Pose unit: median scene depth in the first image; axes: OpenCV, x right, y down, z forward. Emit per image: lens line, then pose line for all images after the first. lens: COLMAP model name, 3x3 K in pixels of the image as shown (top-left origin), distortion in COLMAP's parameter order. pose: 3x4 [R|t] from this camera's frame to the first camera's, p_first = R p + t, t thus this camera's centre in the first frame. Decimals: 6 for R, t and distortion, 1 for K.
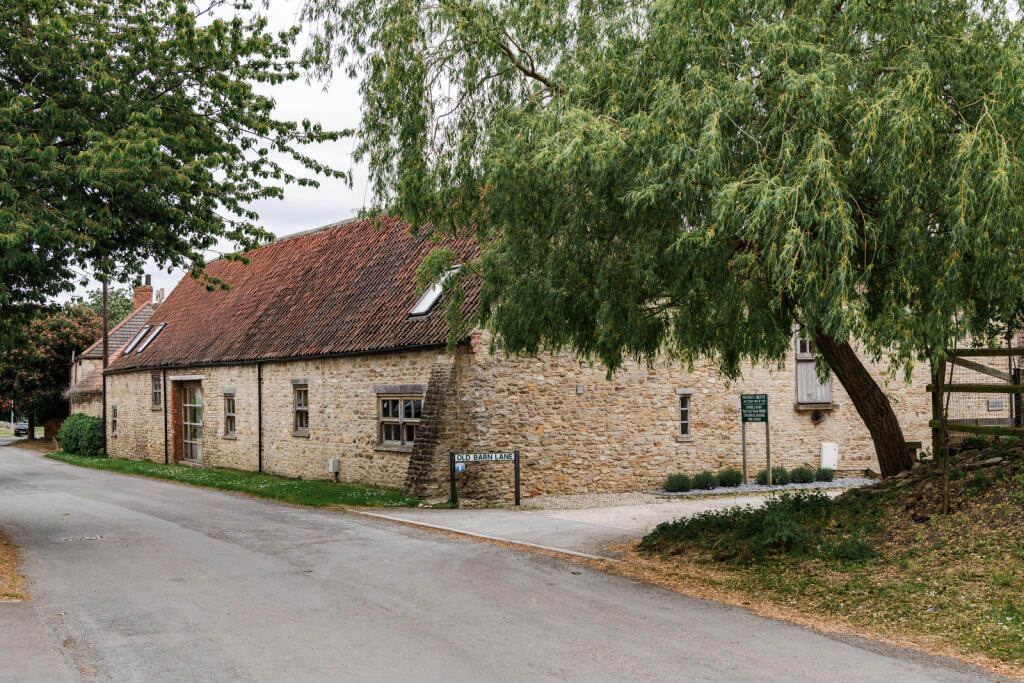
lens RADIAL K [[1118.8, 0, 511.9], [0, 1118.8, 342.7], [0, 0, 1]] dist [-0.003537, 0.000000]
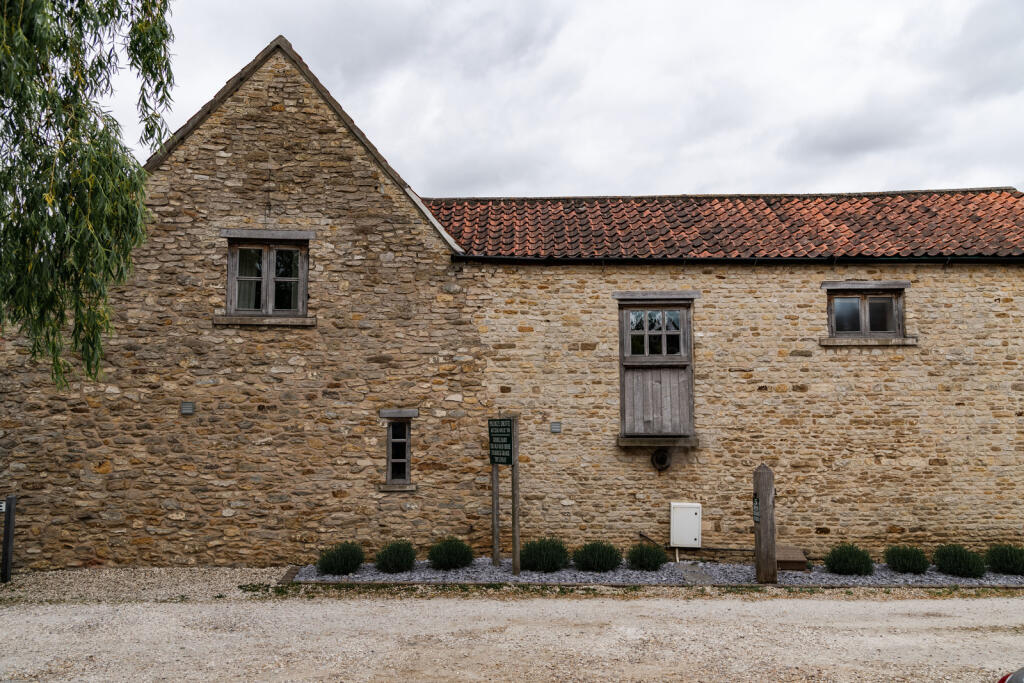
lens RADIAL K [[802.1, 0, 512.4], [0, 802.1, 341.5], [0, 0, 1]] dist [0.004685, -0.011944]
pose [[0.908382, -0.030629, -0.417017, 0.432484], [0.005817, 0.998143, -0.060640, 0.031931], [0.418100, 0.052658, 0.906874, 0.632084]]
